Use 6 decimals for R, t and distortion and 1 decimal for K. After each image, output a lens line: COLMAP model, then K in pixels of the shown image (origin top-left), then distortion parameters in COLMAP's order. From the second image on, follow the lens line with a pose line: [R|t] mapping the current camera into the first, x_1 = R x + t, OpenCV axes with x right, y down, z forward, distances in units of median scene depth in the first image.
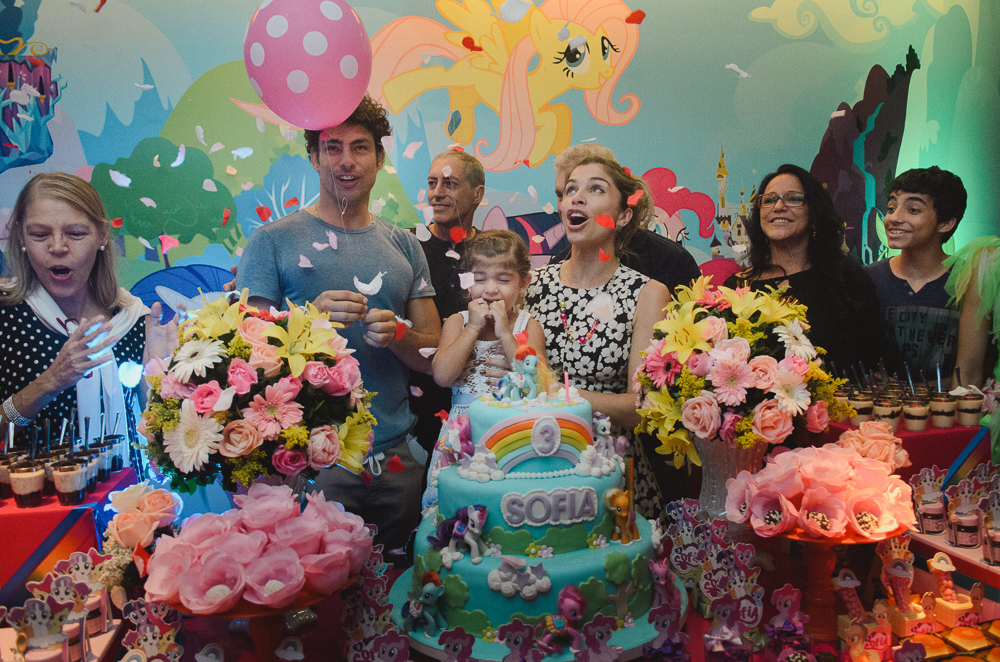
lens RADIAL K [[693.1, 0, 535.6], [0, 693.1, 329.9], [0, 0, 1]] dist [0.044942, -0.121890]
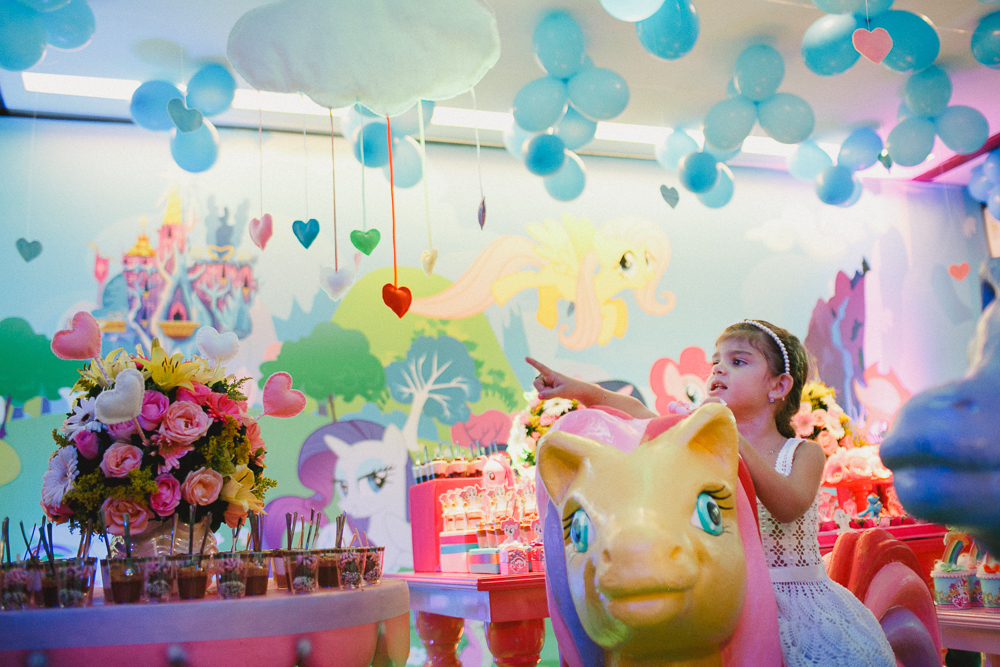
lens RADIAL K [[963.4, 0, 500.0], [0, 963.4, 333.5], [0, 0, 1]] dist [-0.096258, 0.130185]
pose [[0.993896, -0.009653, 0.109894, -0.415606], [0.042087, 0.953998, -0.296845, 0.288642], [-0.101973, 0.299658, 0.948581, -0.736004]]
